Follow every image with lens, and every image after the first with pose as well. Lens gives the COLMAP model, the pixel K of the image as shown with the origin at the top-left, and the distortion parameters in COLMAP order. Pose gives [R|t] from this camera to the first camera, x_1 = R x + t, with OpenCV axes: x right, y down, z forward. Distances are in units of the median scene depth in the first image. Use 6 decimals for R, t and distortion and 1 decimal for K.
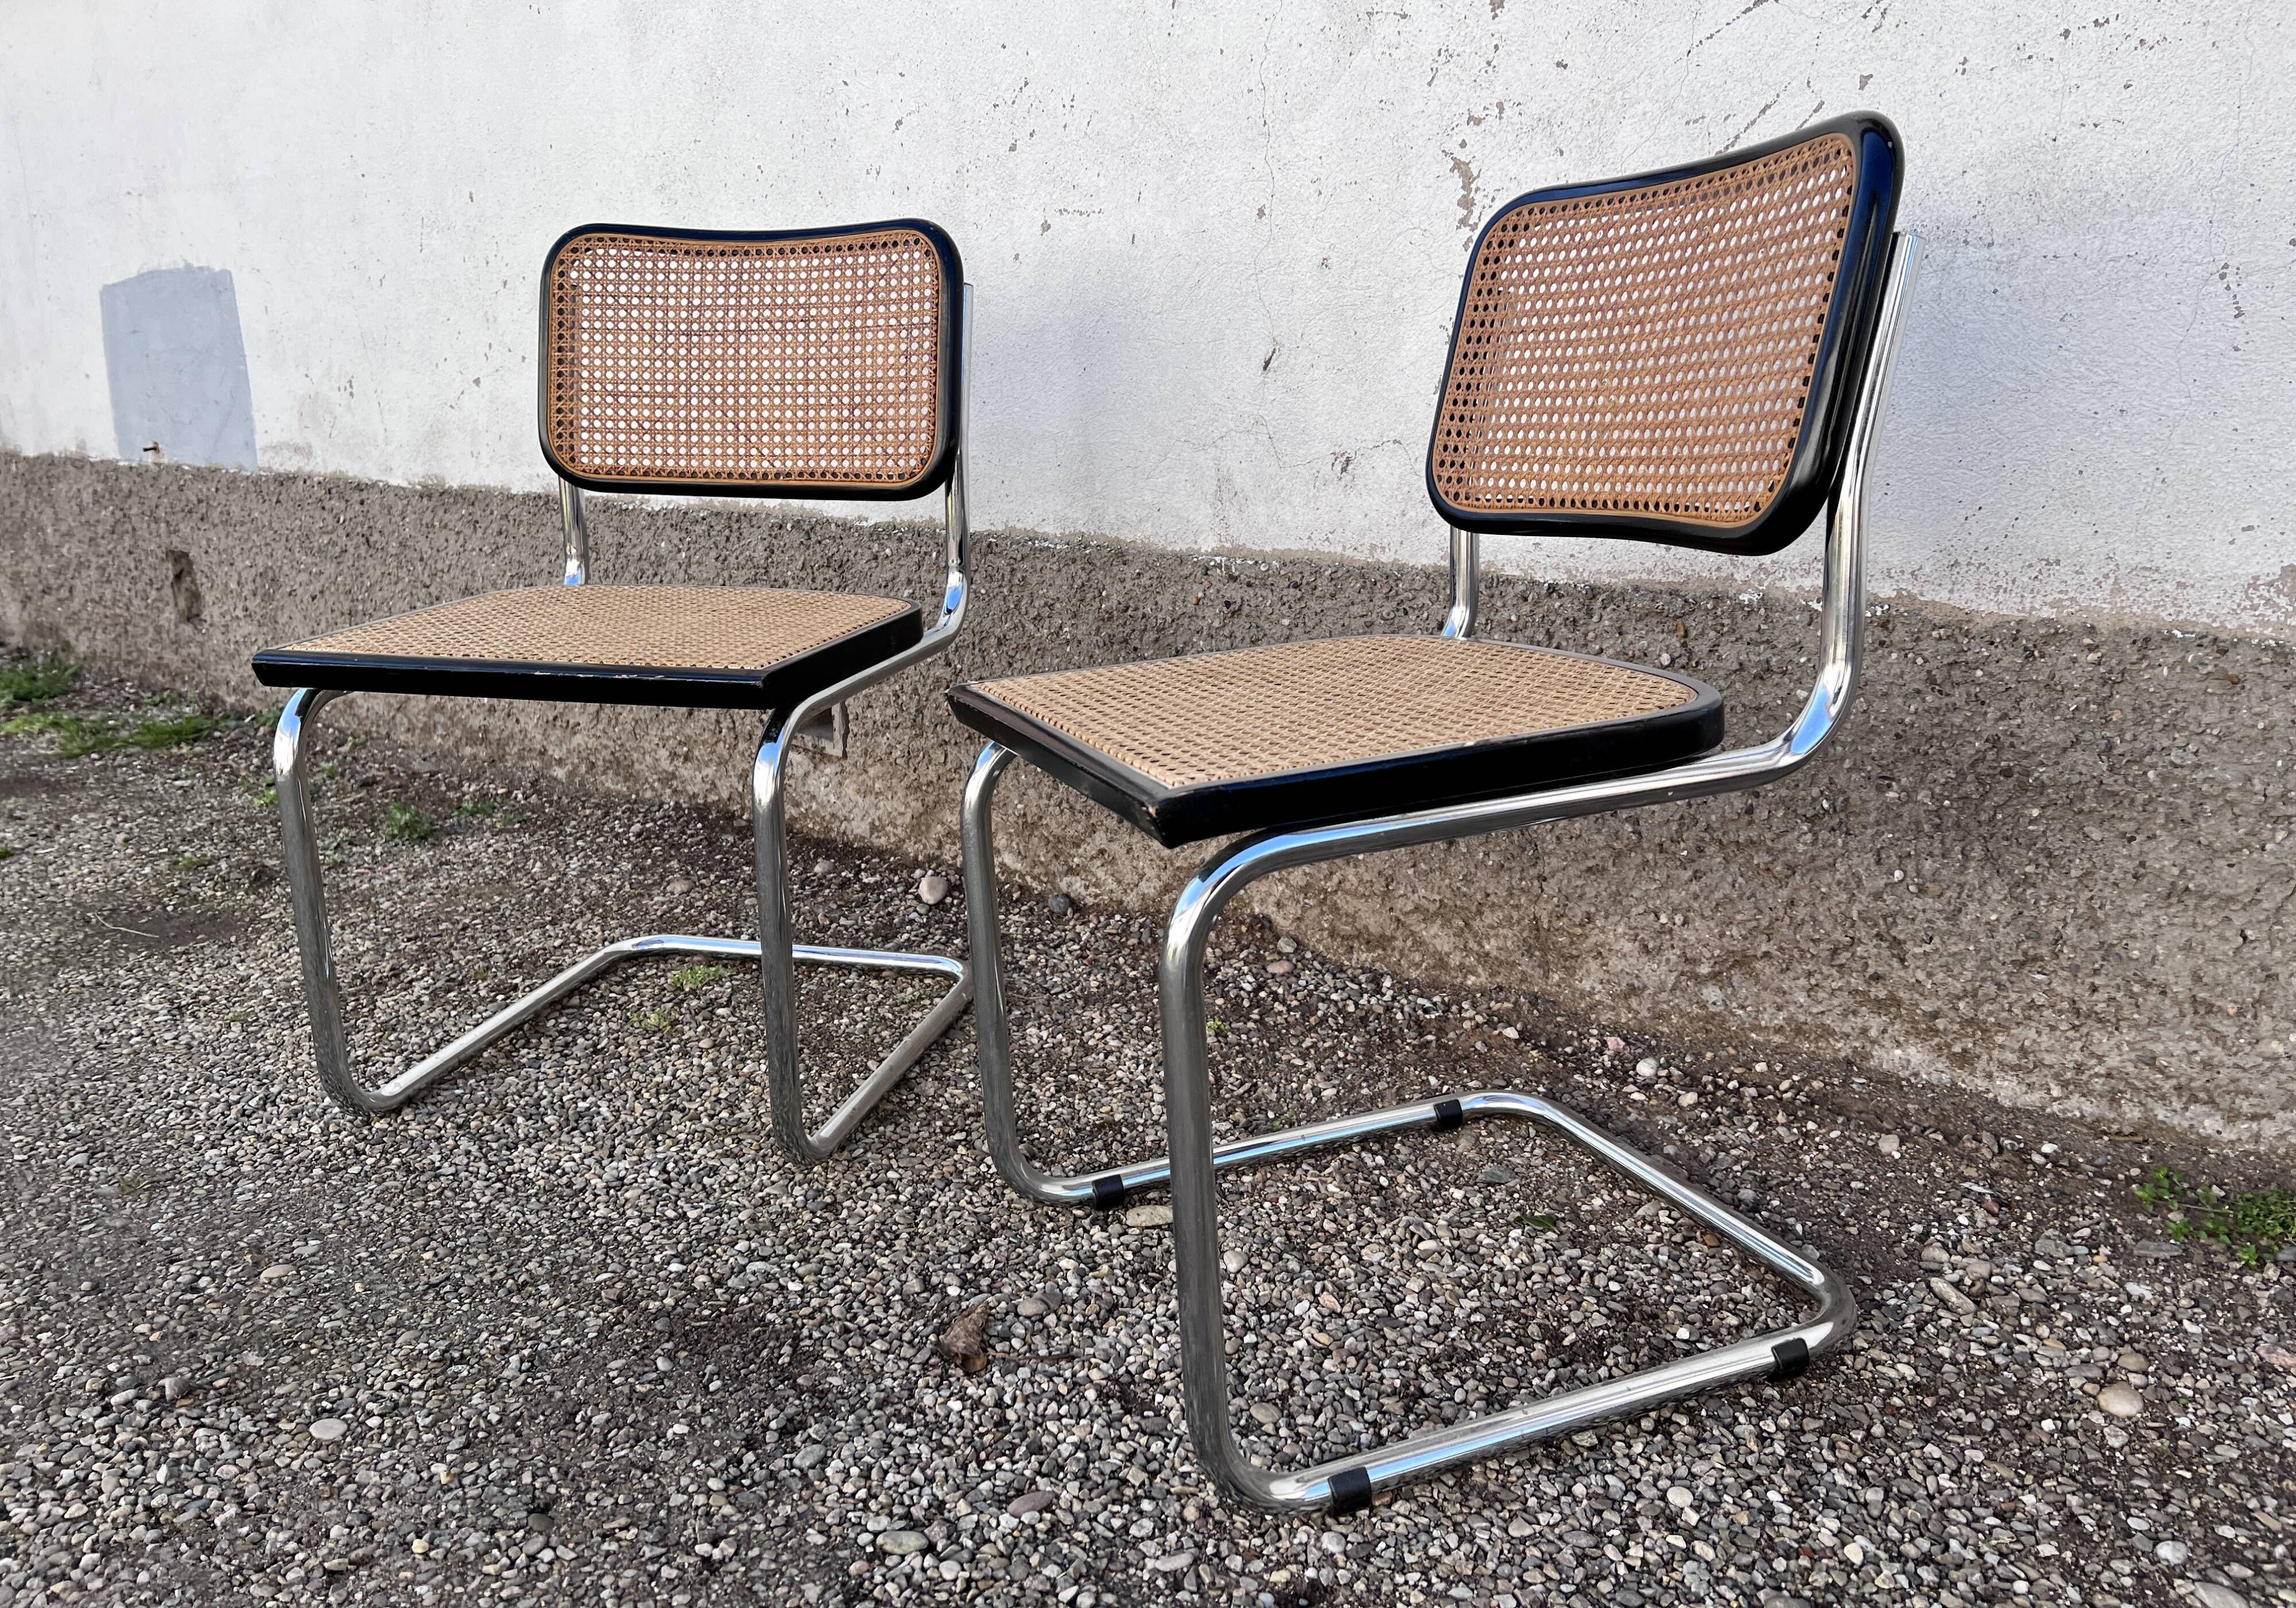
lens RADIAL K [[1749.0, 0, 1150.1], [0, 1749.0, 750.3], [0, 0, 1]] dist [0.034259, -0.036088]
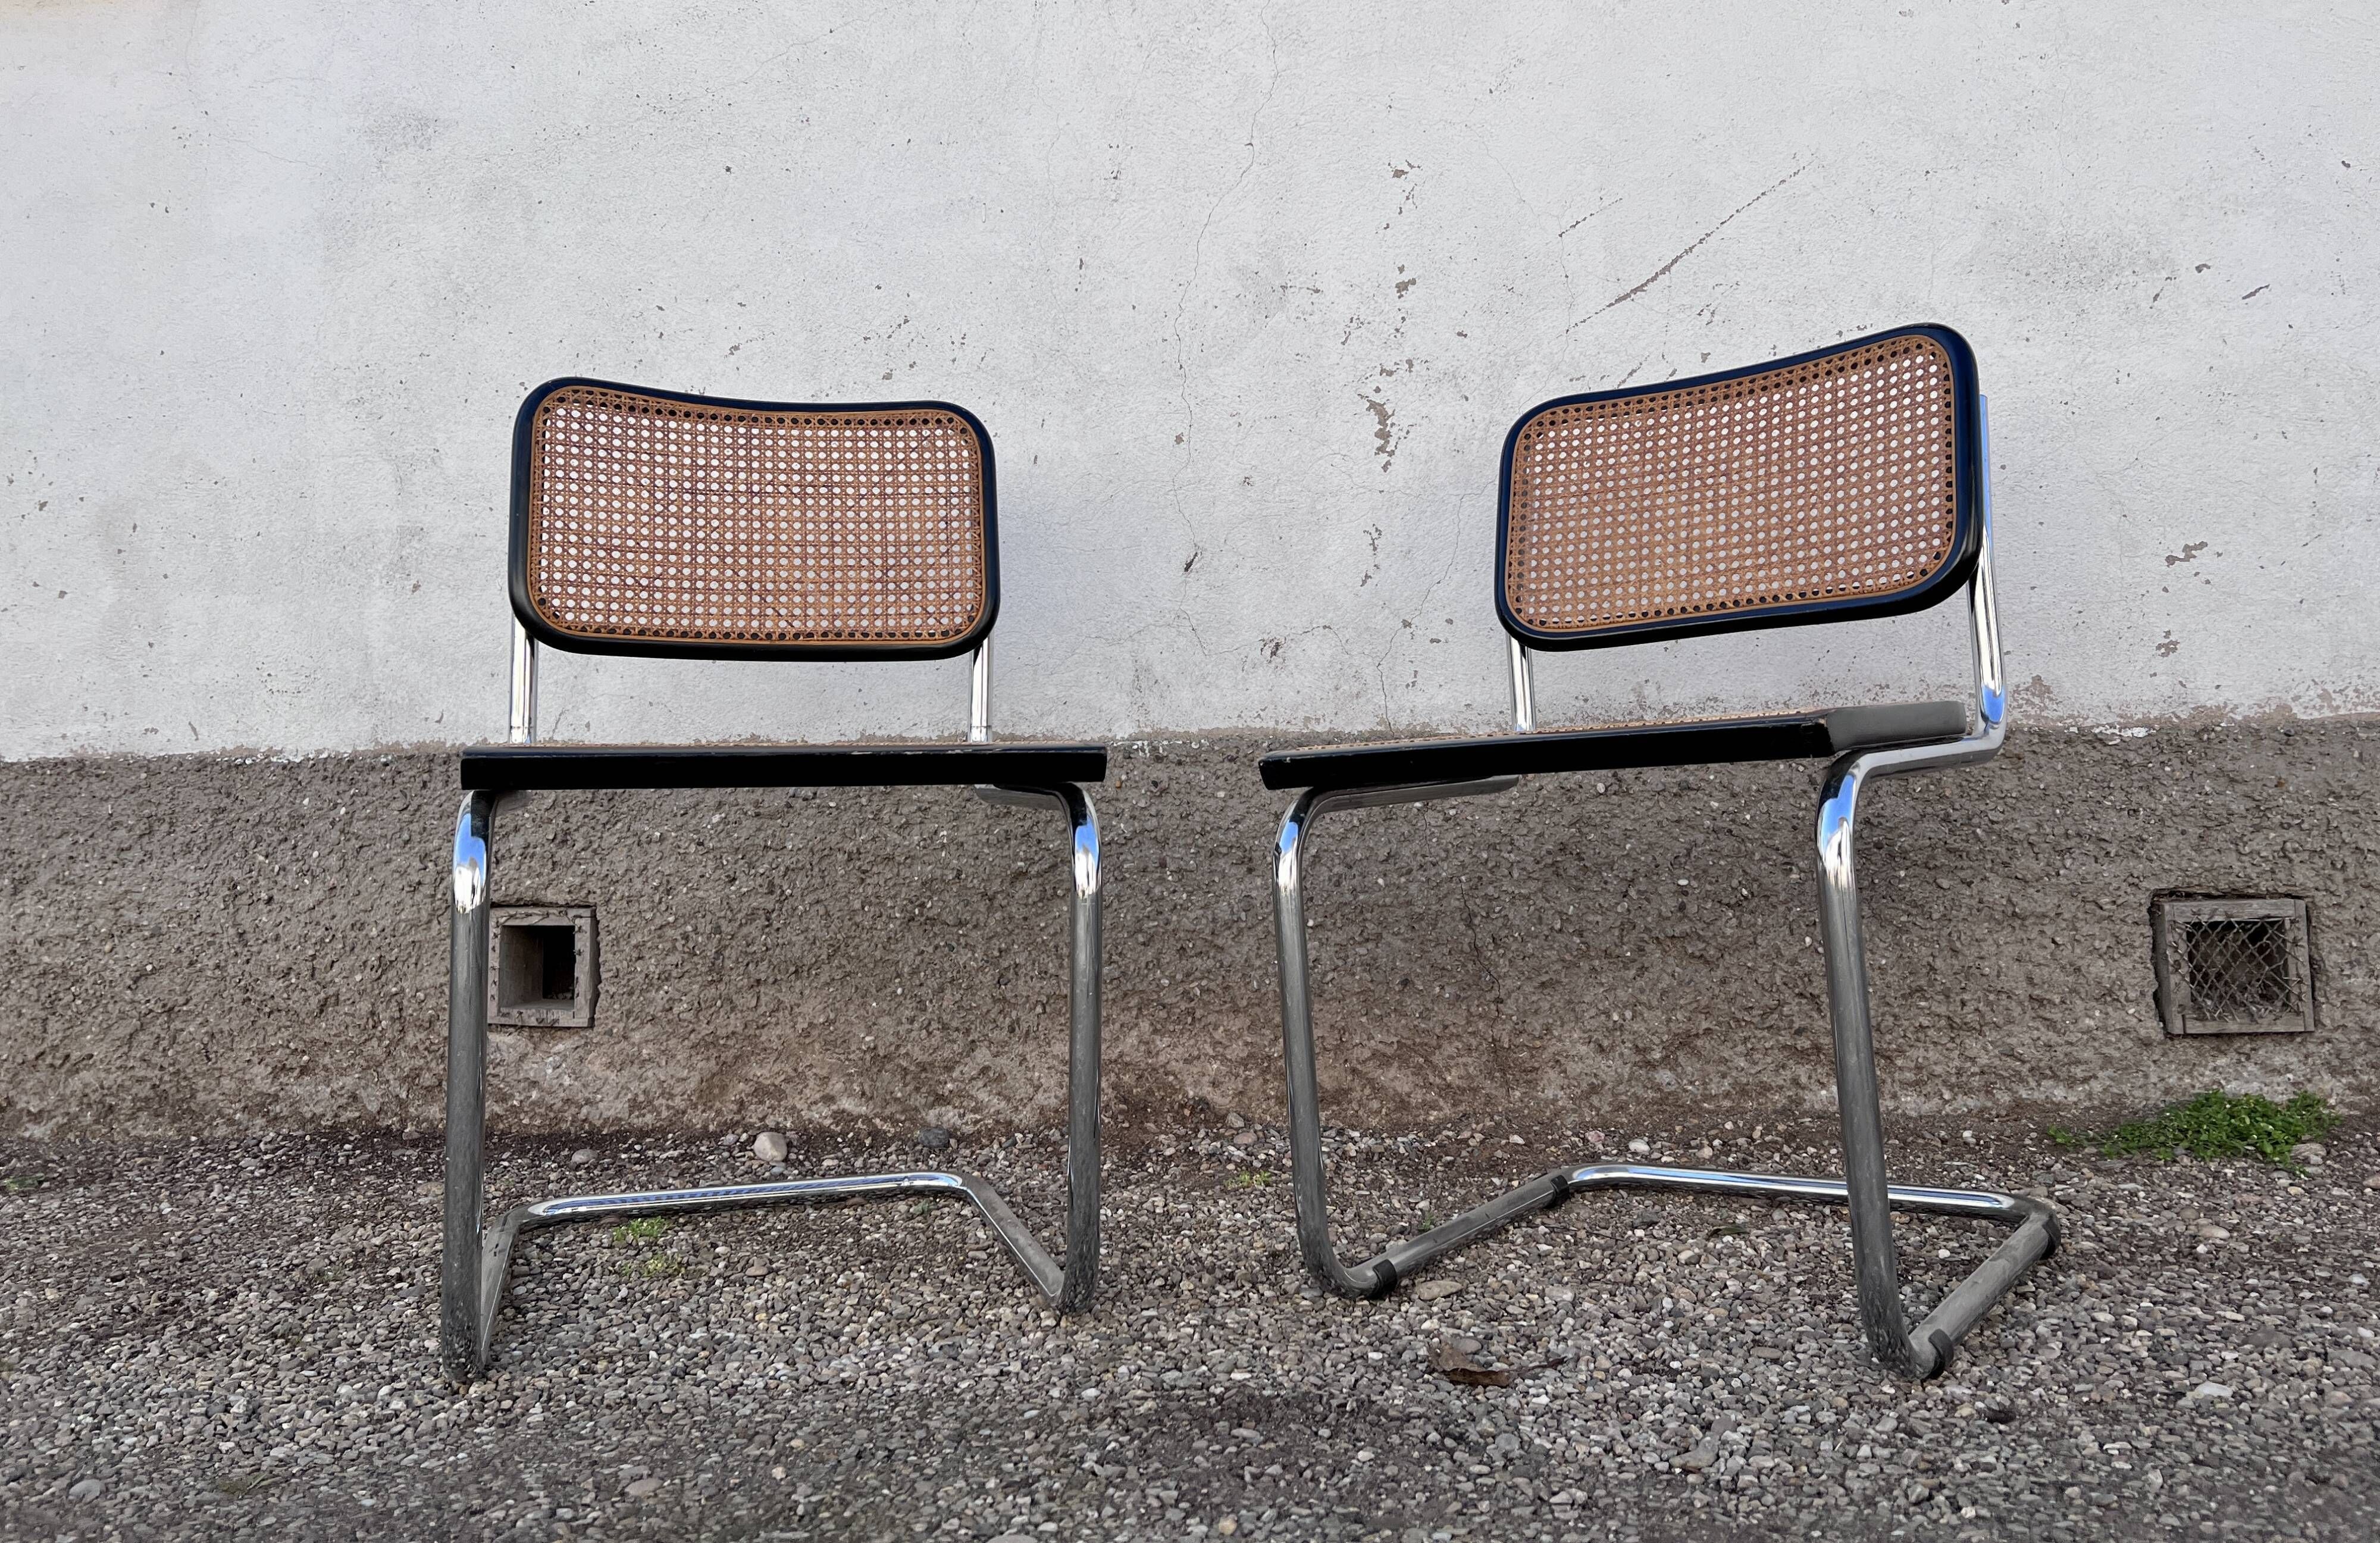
lens RADIAL K [[1812.9, 0, 1205.5], [0, 1812.9, 617.8], [0, 0, 1]] dist [0.050322, -0.062869]
pose [[0.848713, 0.047952, 0.526675, -0.560463], [0.123227, 0.950538, -0.285119, 0.148492], [-0.514297, 0.306885, 0.800825, 0.087566]]
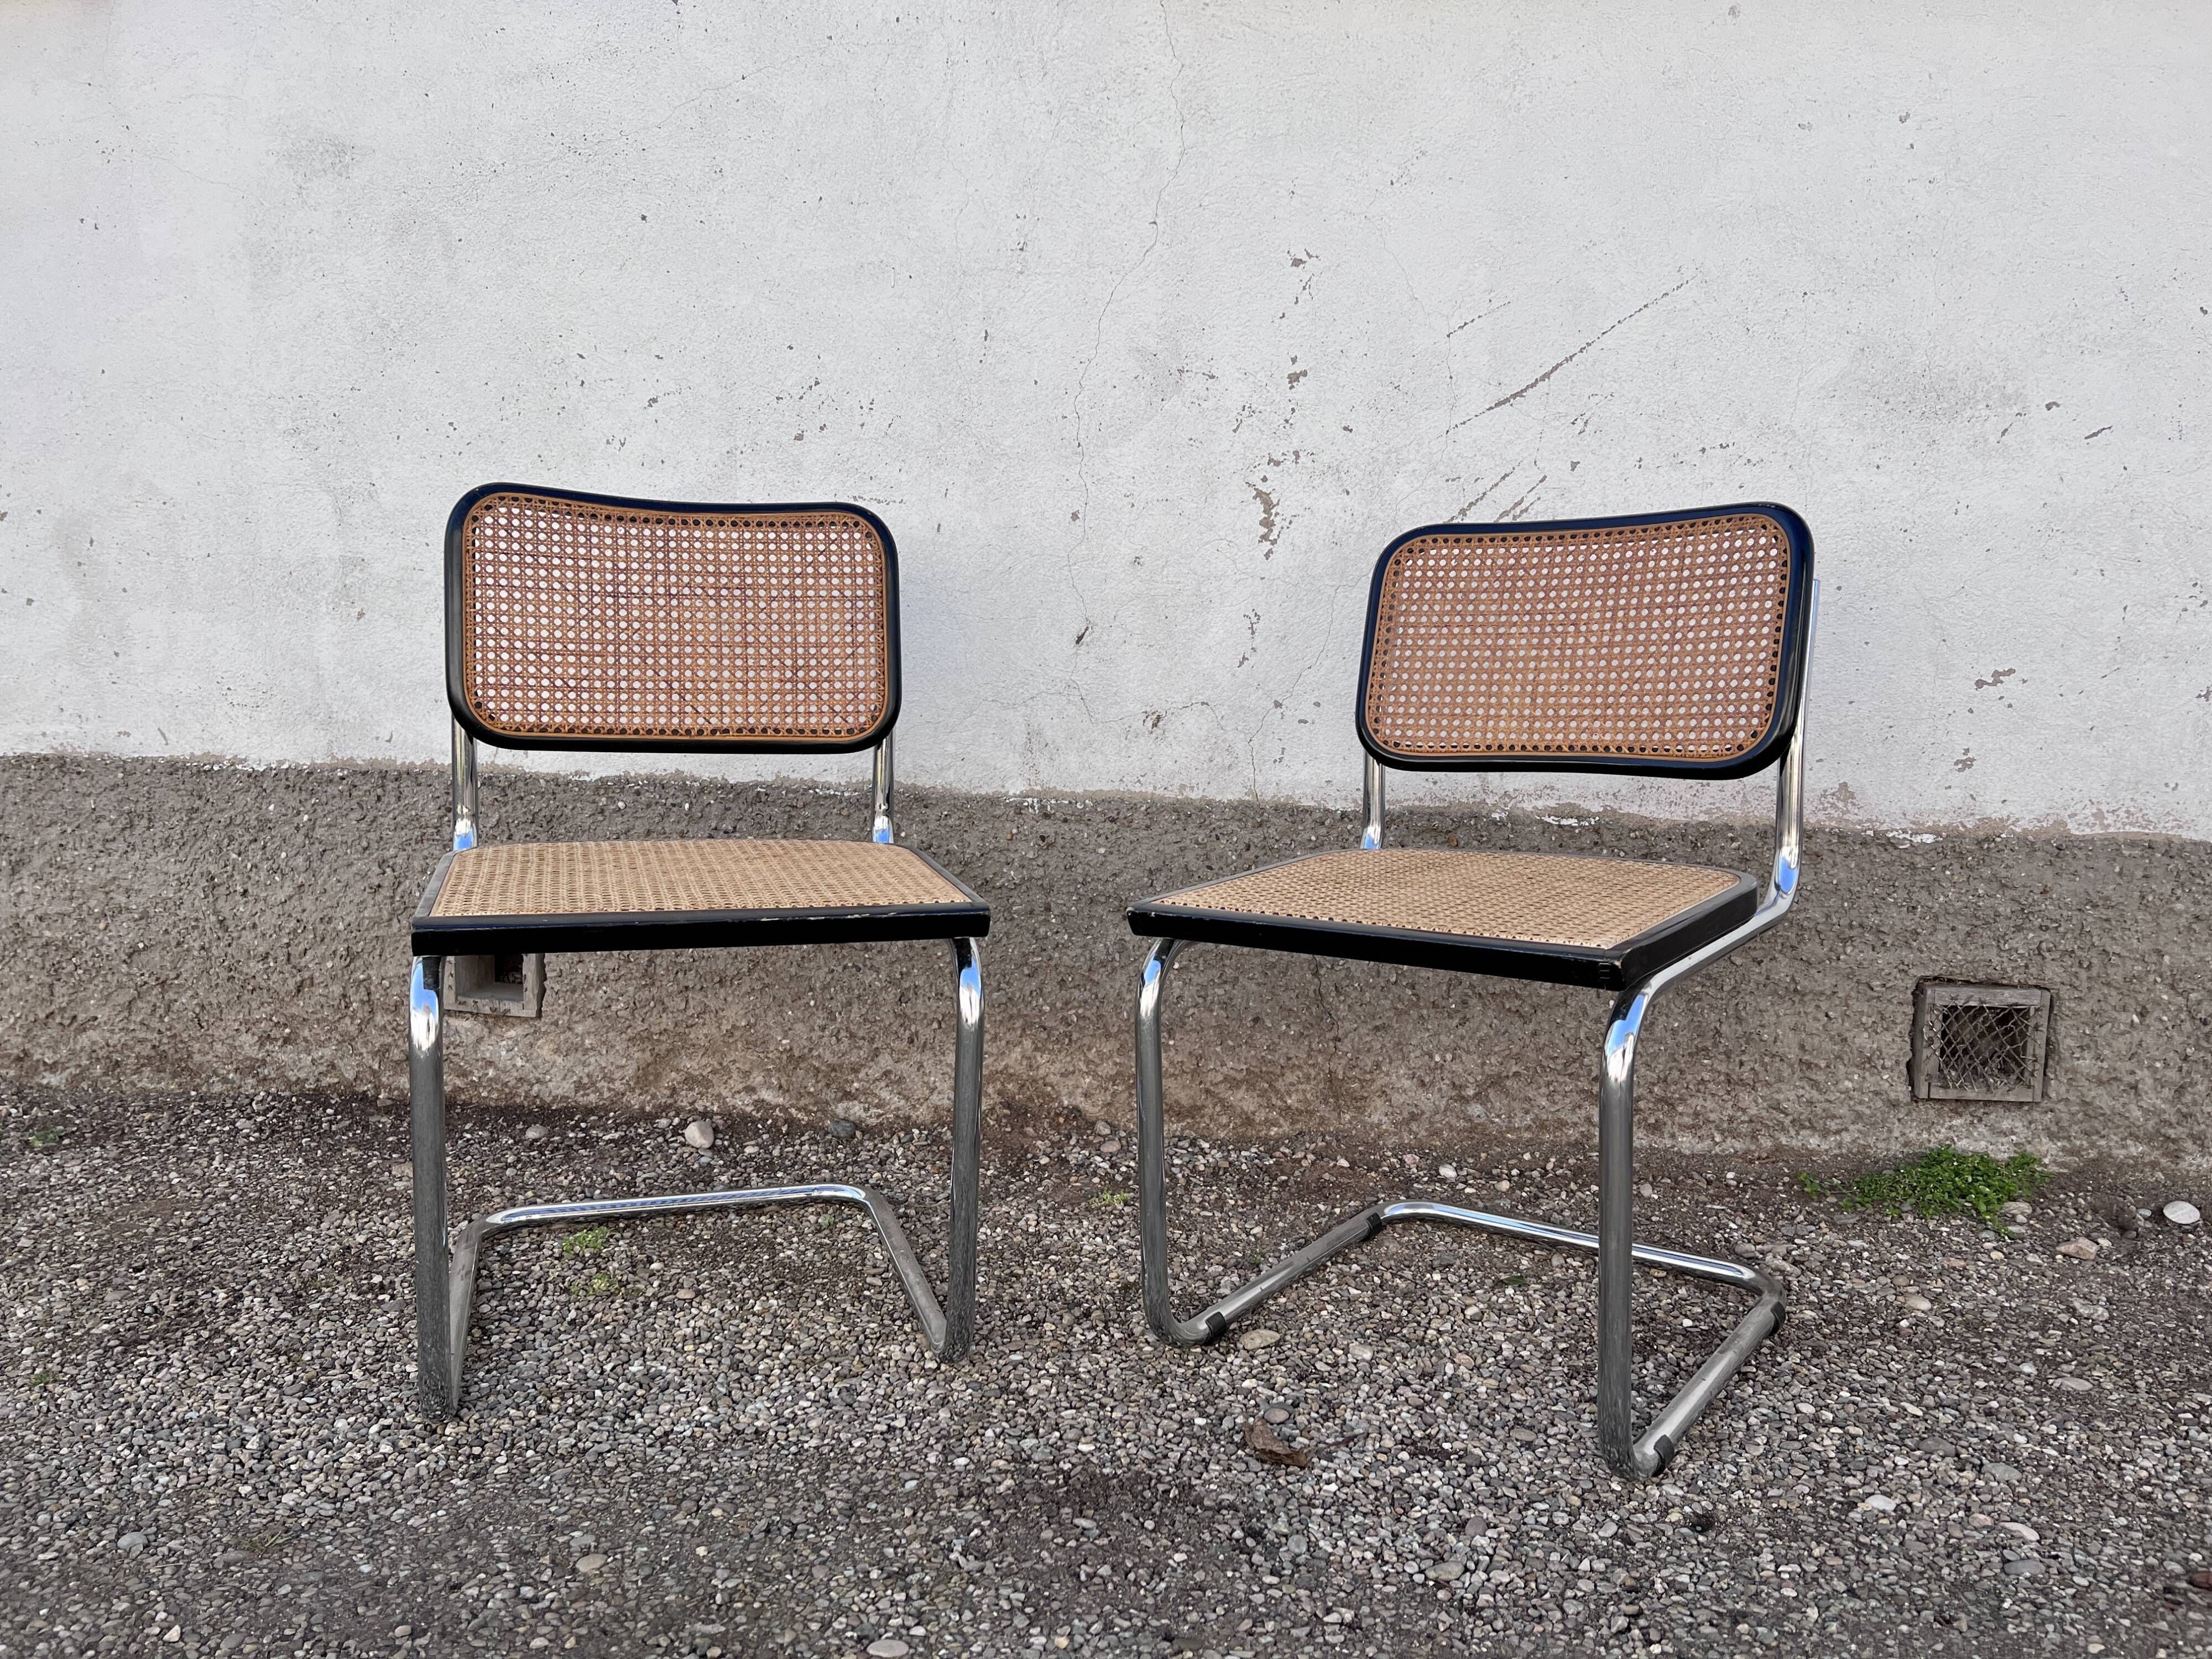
lens RADIAL K [[1686.7, 0, 1125.2], [0, 1686.7, 832.2], [0, 0, 1]] dist [0.046803, -0.058164]
pose [[0.843676, -0.035391, 0.535685, -0.562170], [0.086897, 0.993669, -0.071210, -0.003914], [-0.529774, 0.106628, 0.841410, 0.027179]]
